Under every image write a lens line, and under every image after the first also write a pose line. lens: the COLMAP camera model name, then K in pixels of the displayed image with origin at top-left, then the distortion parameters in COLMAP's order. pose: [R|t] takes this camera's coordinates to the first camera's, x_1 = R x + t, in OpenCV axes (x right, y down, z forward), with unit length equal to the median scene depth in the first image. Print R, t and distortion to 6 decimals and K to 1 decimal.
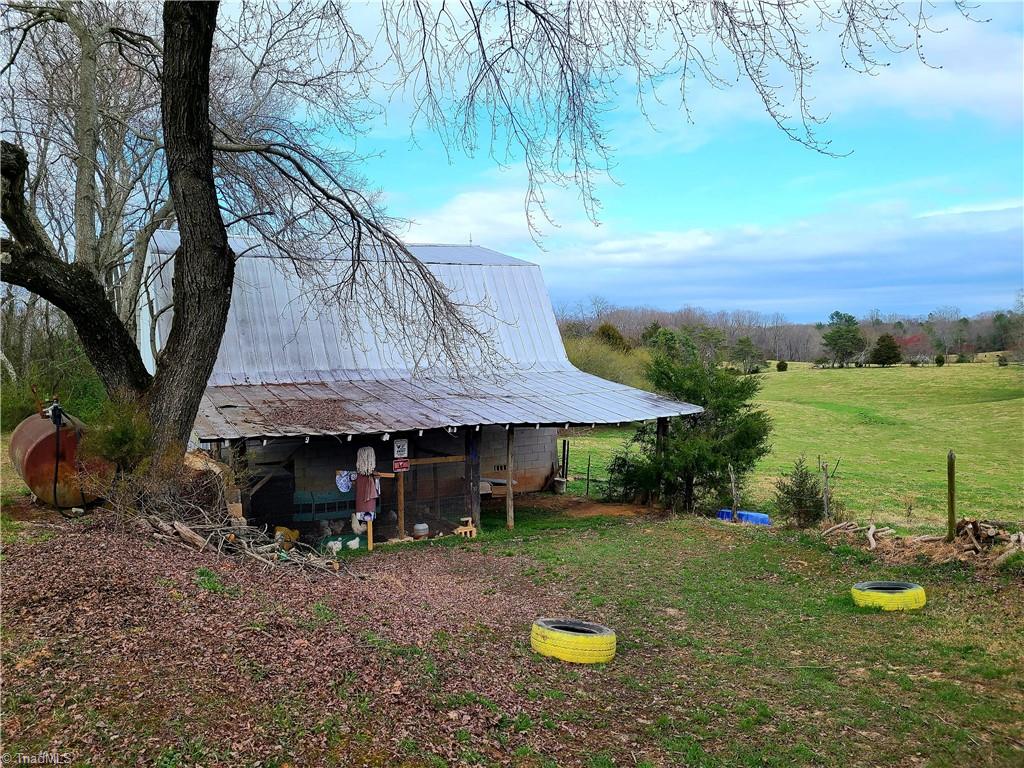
lens RADIAL K [[747.5, 0, 511.0], [0, 747.5, 389.7], [0, 0, 1]] dist [0.013032, -0.001924]
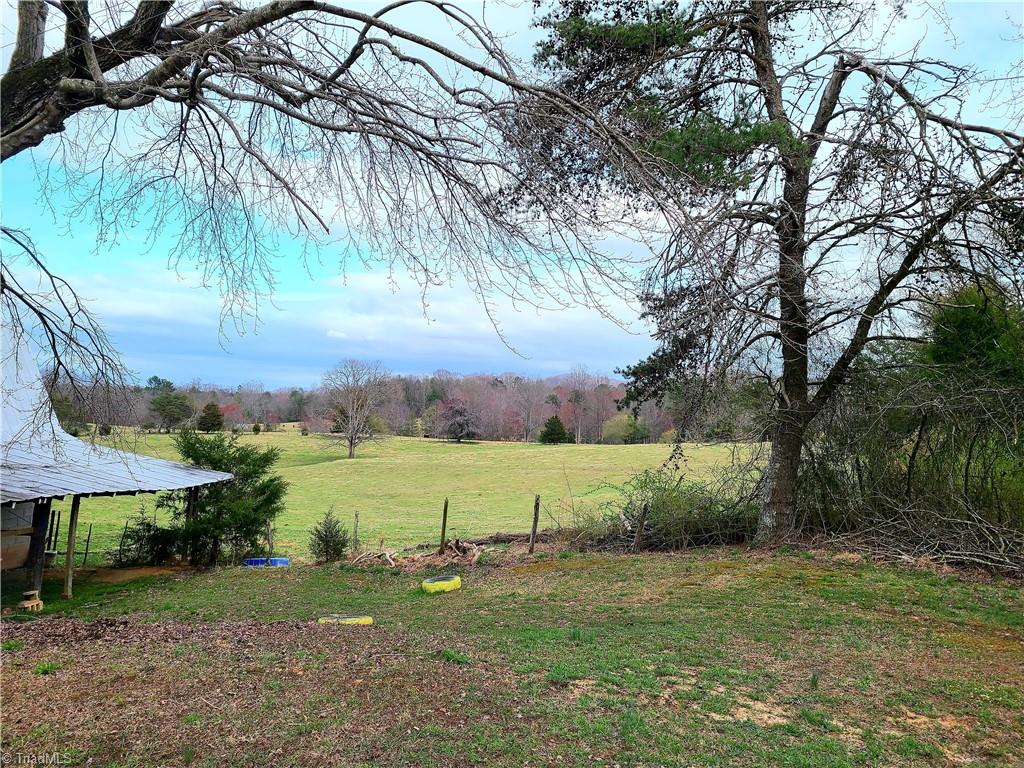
lens RADIAL K [[747.5, 0, 512.6], [0, 747.5, 381.7], [0, 0, 1]] dist [0.013032, -0.001924]
pose [[0.639669, 0.078705, 0.764611, -0.372861], [-0.004814, 0.995135, -0.098406, -0.007869], [-0.768636, 0.059266, 0.636936, -0.115815]]
